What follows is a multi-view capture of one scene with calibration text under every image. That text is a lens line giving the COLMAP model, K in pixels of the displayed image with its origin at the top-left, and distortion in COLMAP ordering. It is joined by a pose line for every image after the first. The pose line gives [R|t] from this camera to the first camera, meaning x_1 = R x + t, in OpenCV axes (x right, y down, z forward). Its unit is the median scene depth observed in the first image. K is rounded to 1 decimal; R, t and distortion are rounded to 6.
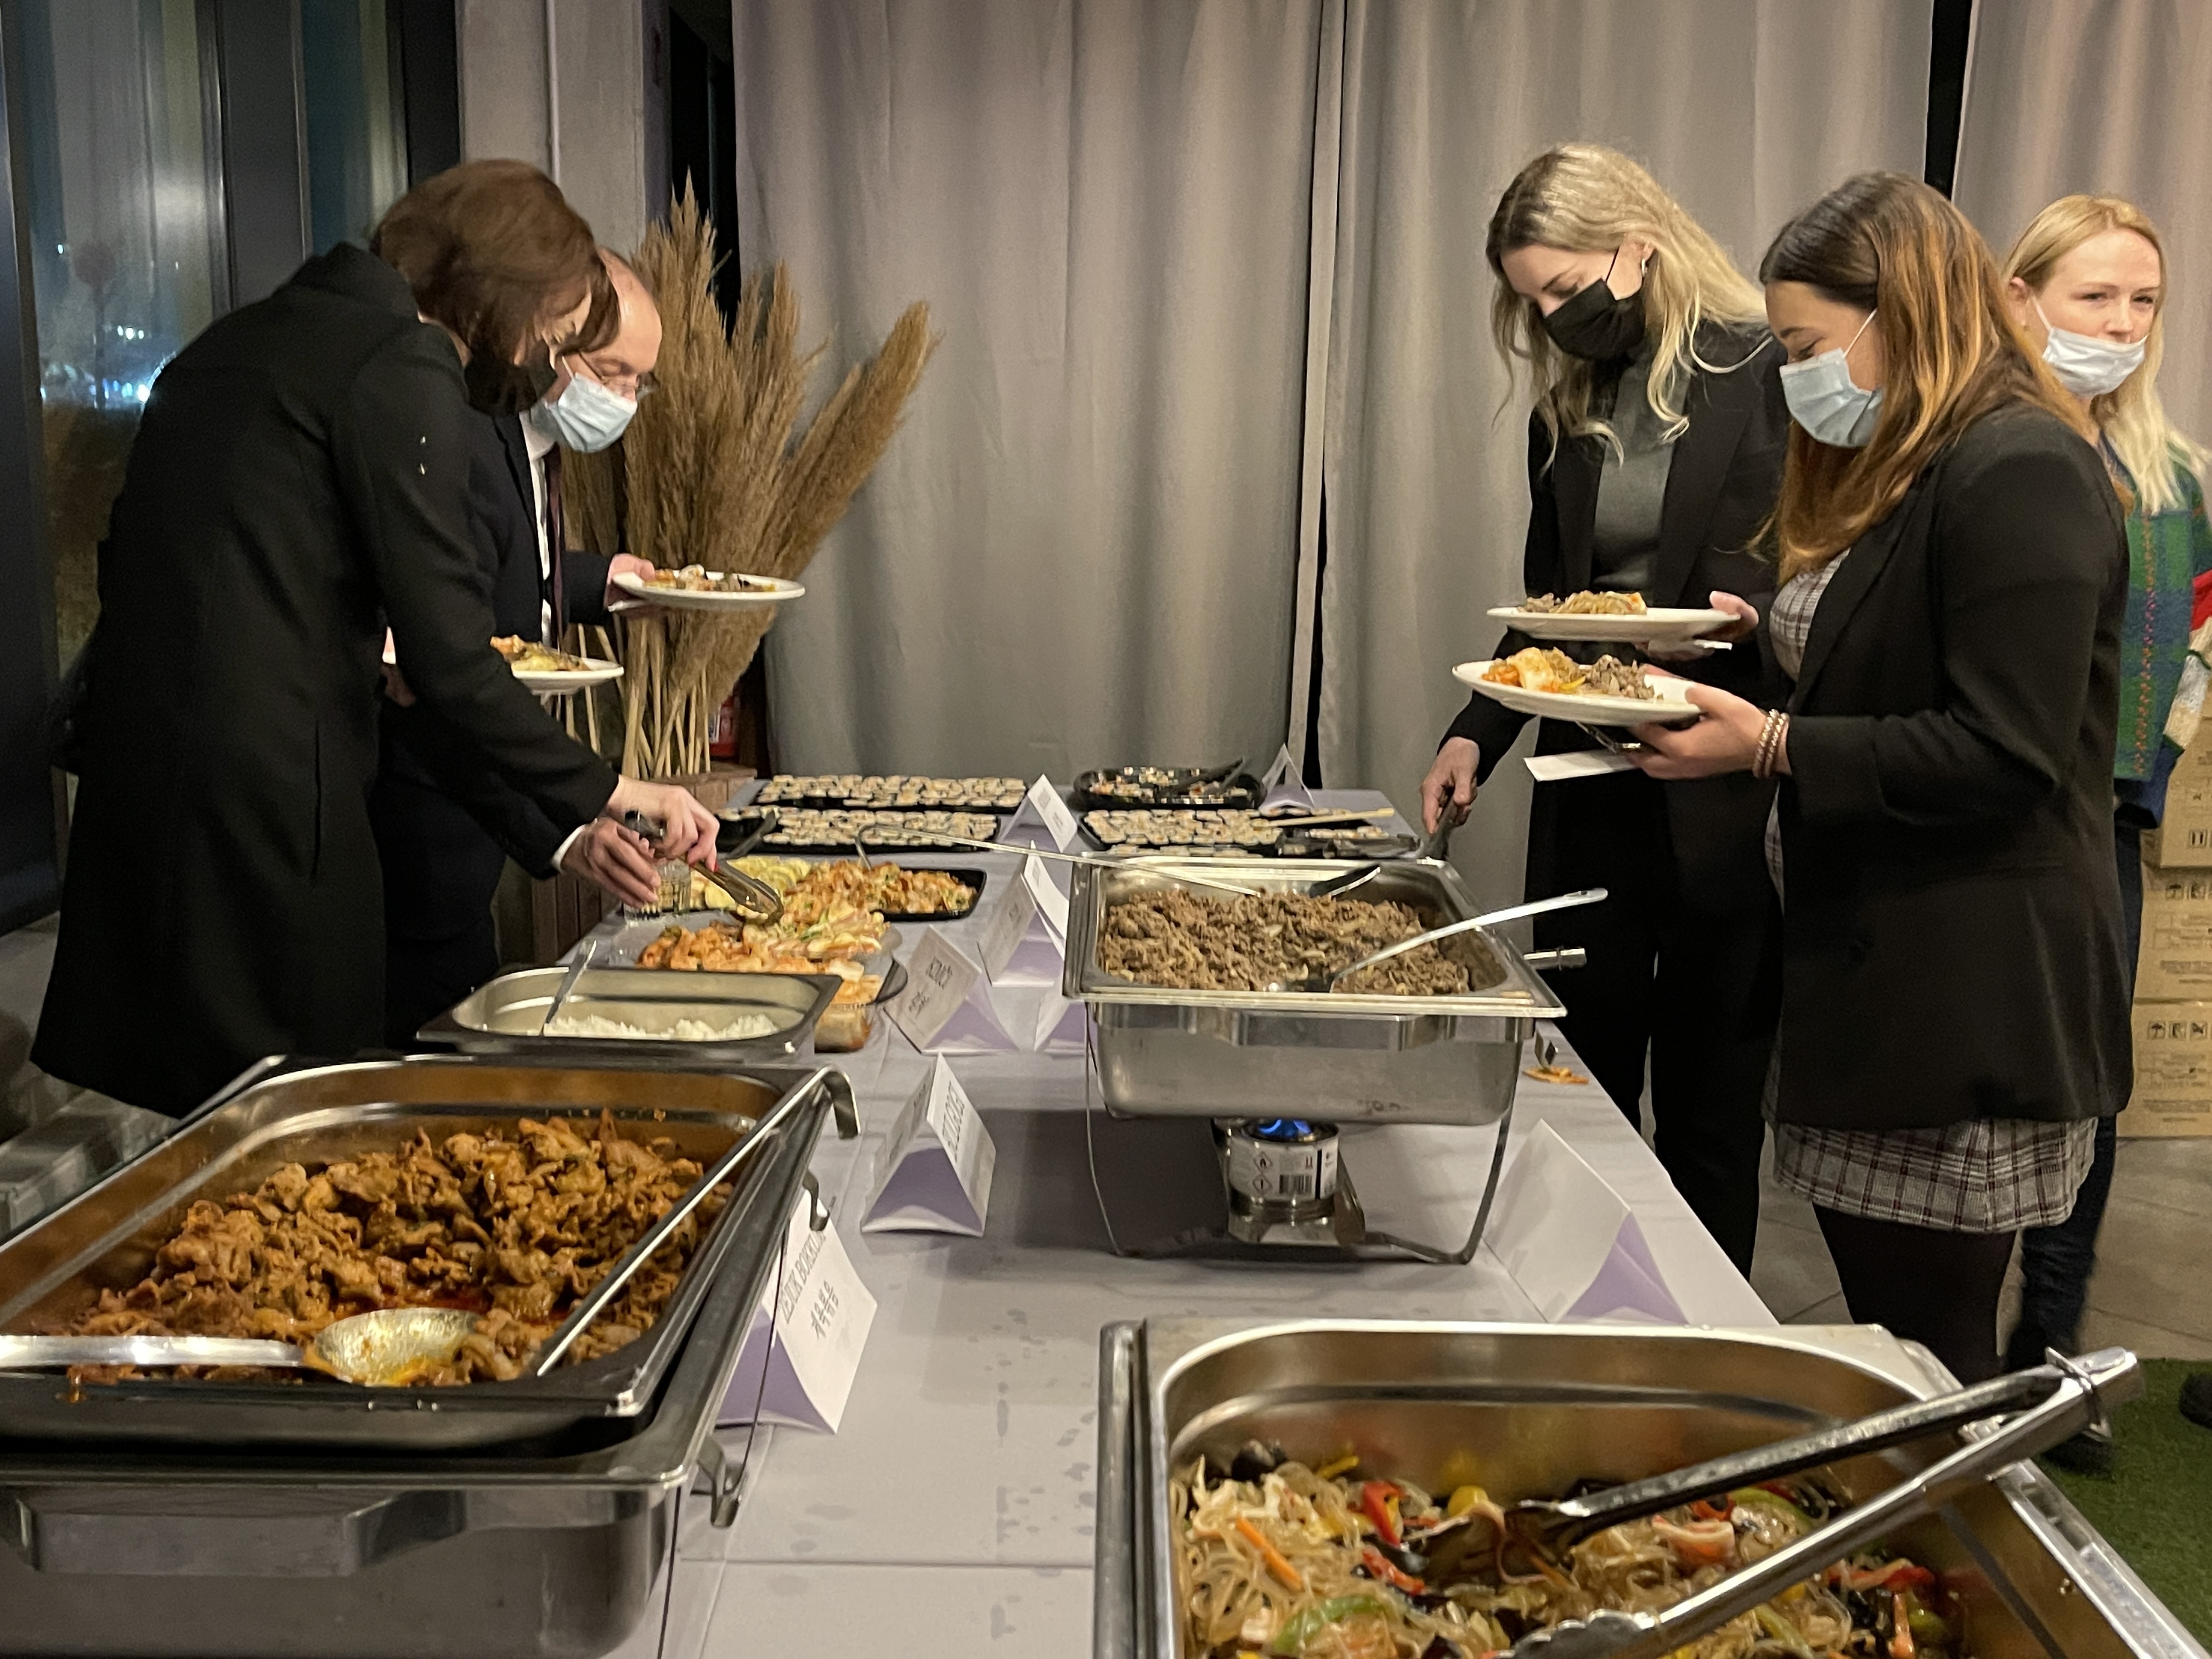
lens RADIAL K [[2282.6, 0, 1094.1], [0, 2282.6, 865.5], [0, 0, 1]] dist [0.040412, 0.000000]
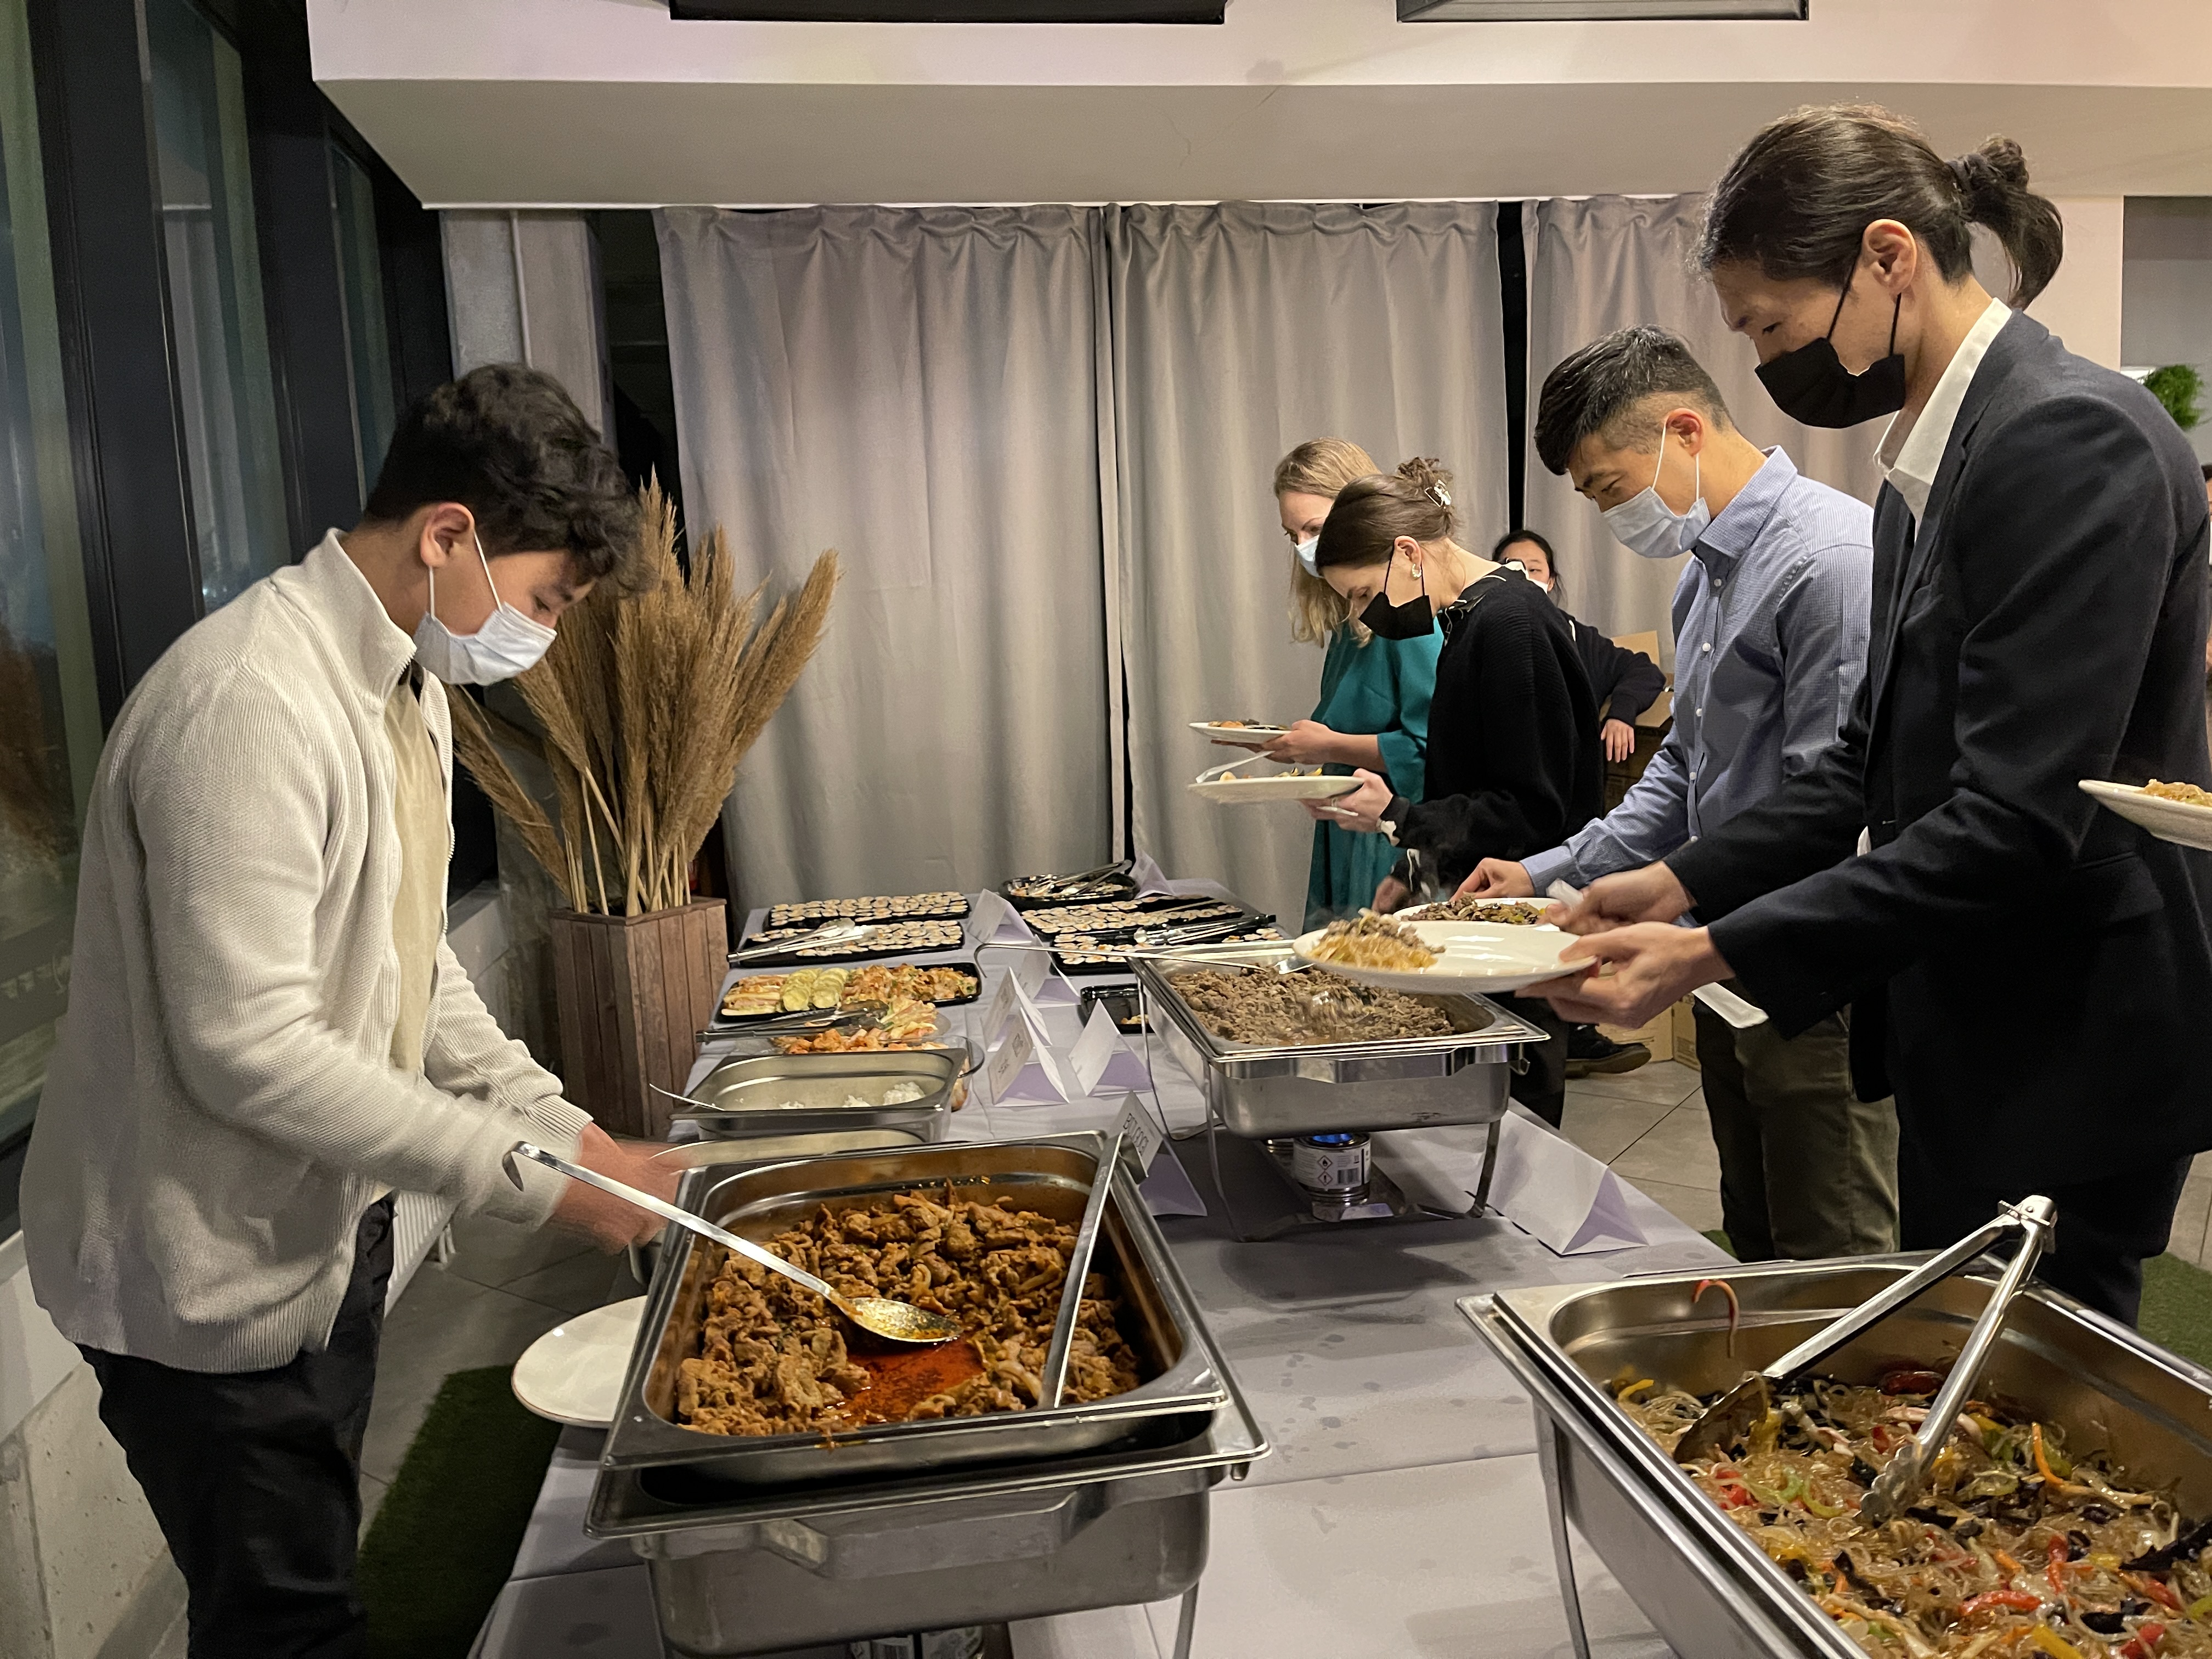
lens RADIAL K [[1669.7, 0, 1106.1], [0, 1669.7, 829.5], [0, 0, 1]] dist [0.020967, -0.015661]
pose [[0.986292, -0.079937, 0.144353, -0.190765], [0.088340, 0.994692, -0.052763, -0.031376], [-0.139369, 0.064792, 0.988119, -0.011364]]
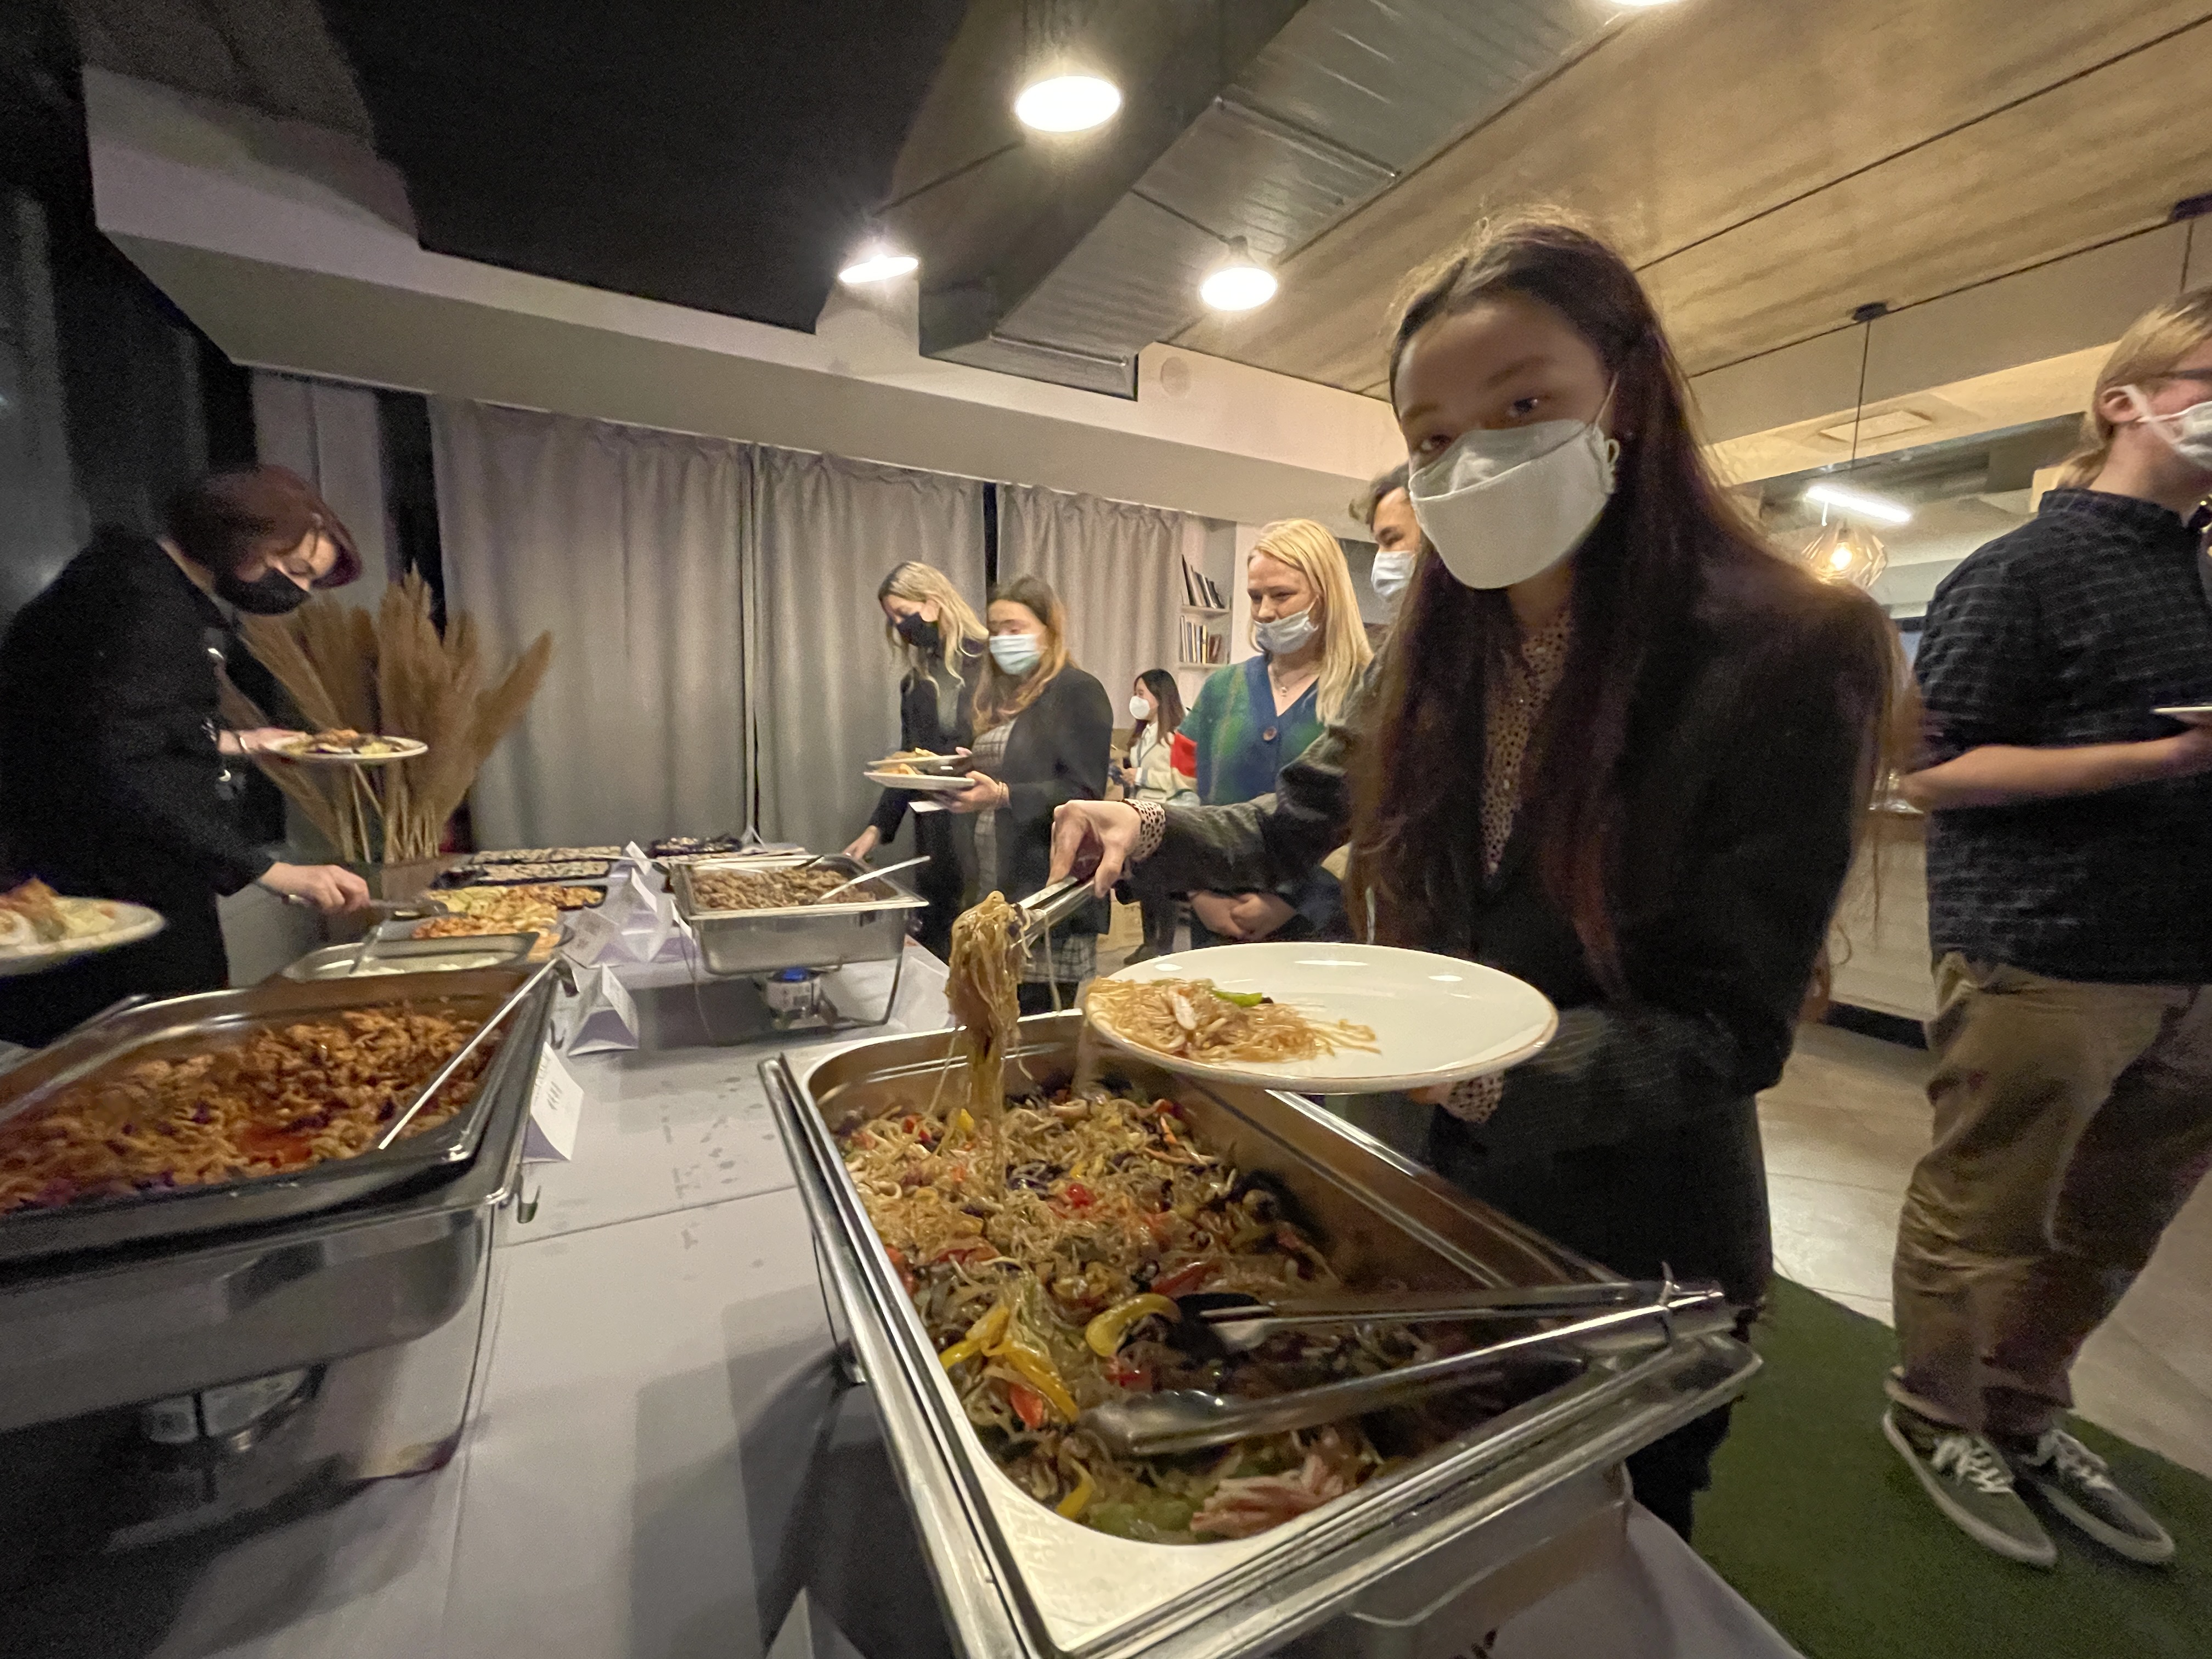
lens RADIAL K [[886.6, 0, 1101.2], [0, 886.6, 828.8], [0, 0, 1]] dist [-0.003435, 0.002026]
pose [[0.883608, -0.048780, 0.465680, -0.042542], [0.077241, 0.996118, -0.042217, 0.036126], [-0.461813, 0.073273, 0.883946, 0.123880]]
